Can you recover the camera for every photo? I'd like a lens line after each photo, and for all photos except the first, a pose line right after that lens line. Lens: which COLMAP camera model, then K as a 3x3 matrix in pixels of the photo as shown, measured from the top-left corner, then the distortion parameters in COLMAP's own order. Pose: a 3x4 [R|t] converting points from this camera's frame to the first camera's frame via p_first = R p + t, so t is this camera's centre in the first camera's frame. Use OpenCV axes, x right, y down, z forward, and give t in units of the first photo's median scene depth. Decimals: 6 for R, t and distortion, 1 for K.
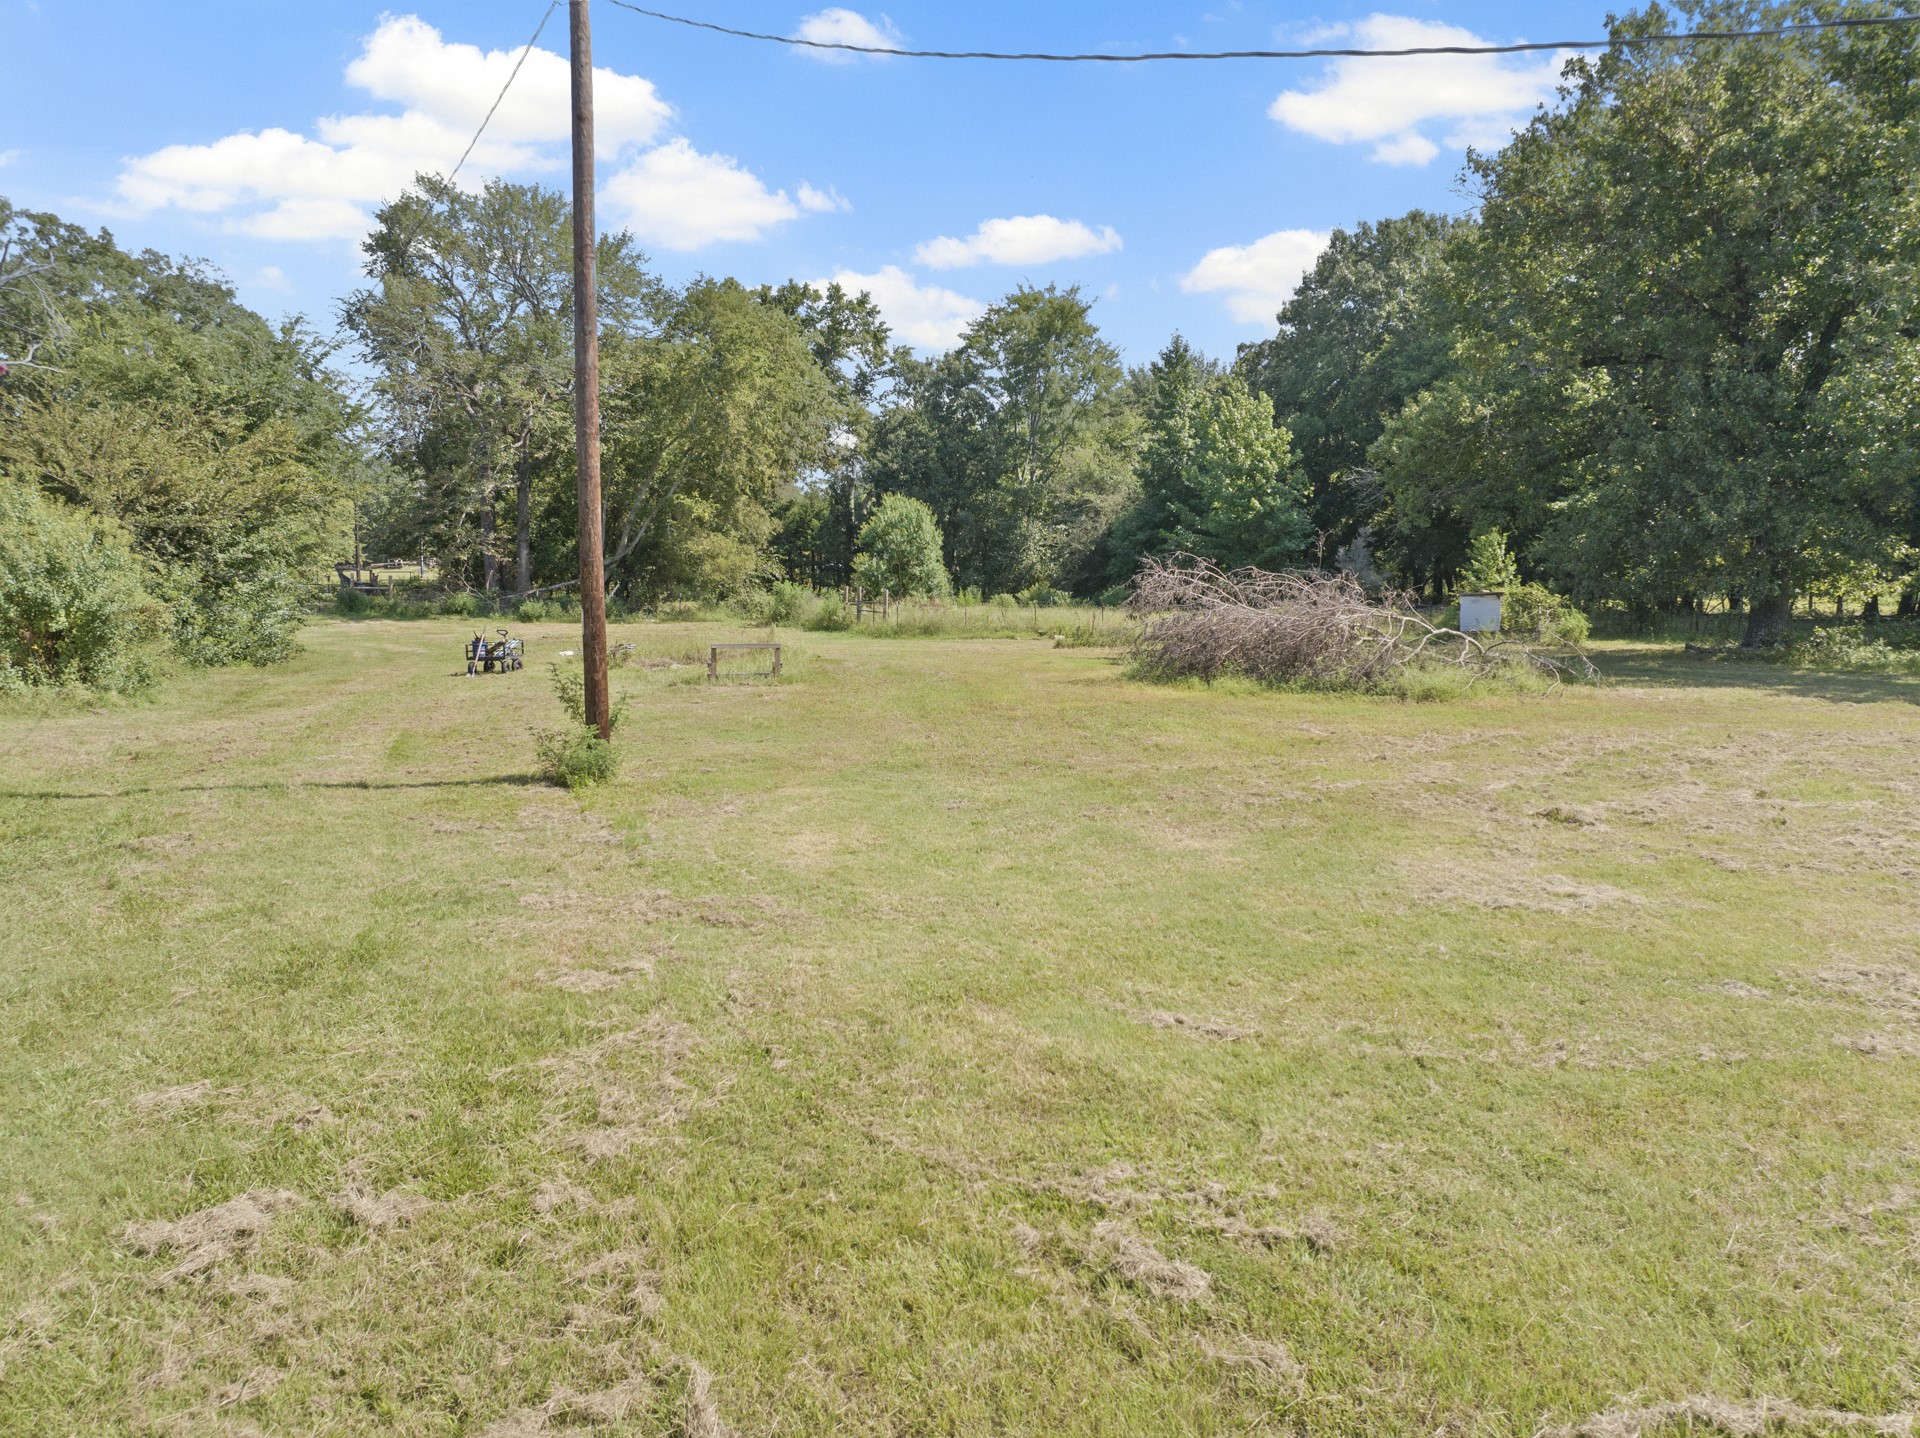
lens RADIAL K [[1350.6, 0, 960.0], [0, 1350.6, 719.0], [0, 0, 1]] dist [-0.035497, 0.002882]
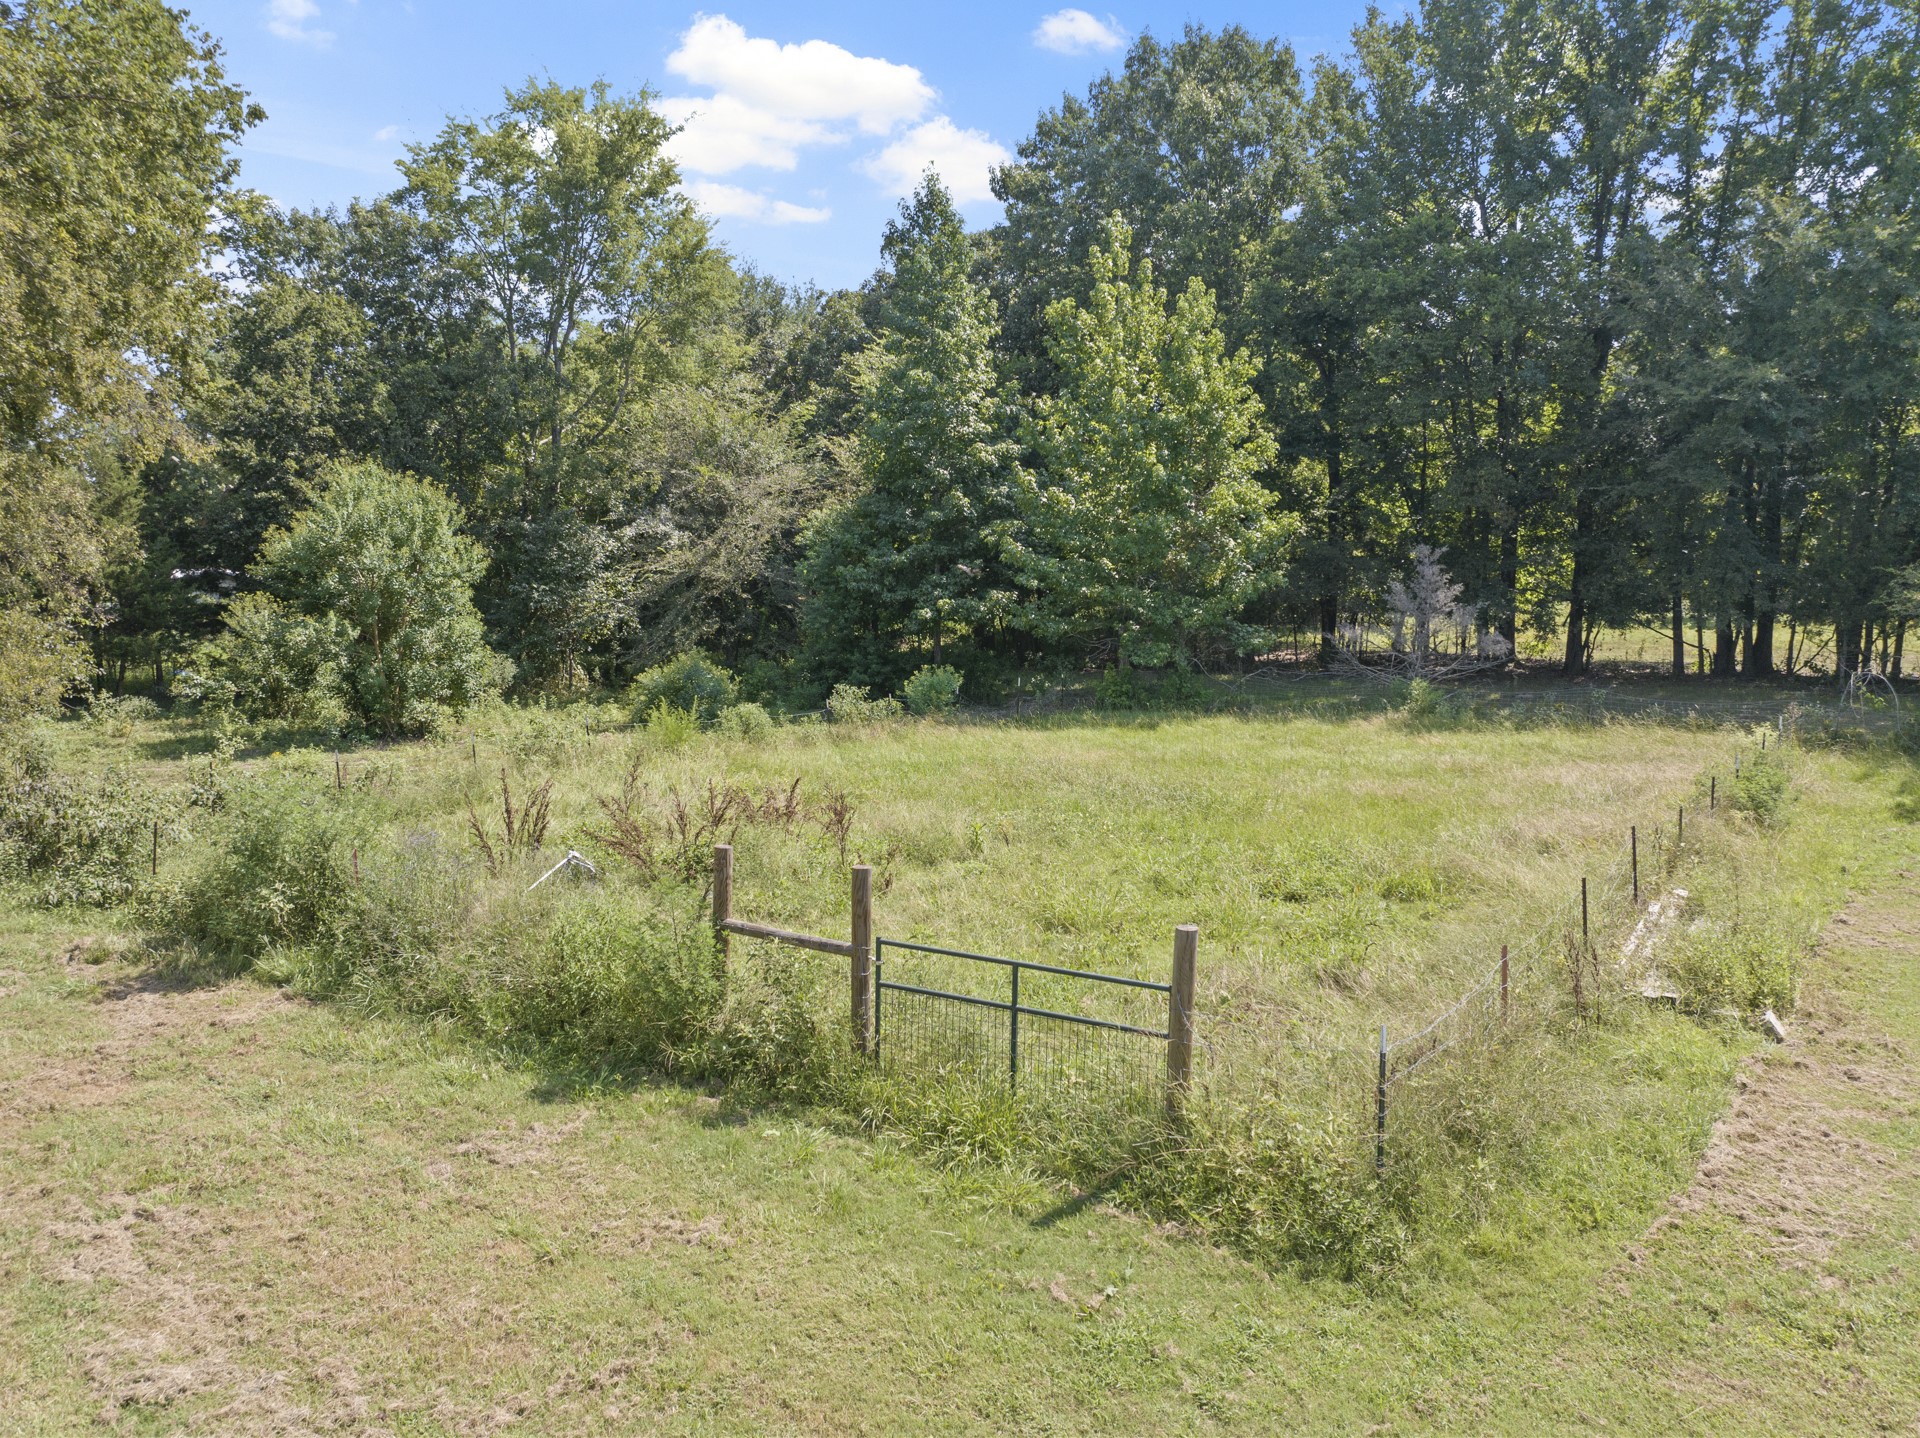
lens RADIAL K [[1323.5, 0, 961.2], [0, 1323.5, 772.3], [0, 0, 1]] dist [0.001483, 0.001209]
pose [[0.863157, -0.074668, 0.499384, -0.099731], [0.061887, 0.997193, 0.042133, -0.073967], [-0.501129, -0.005462, 0.865355, 0.541549]]
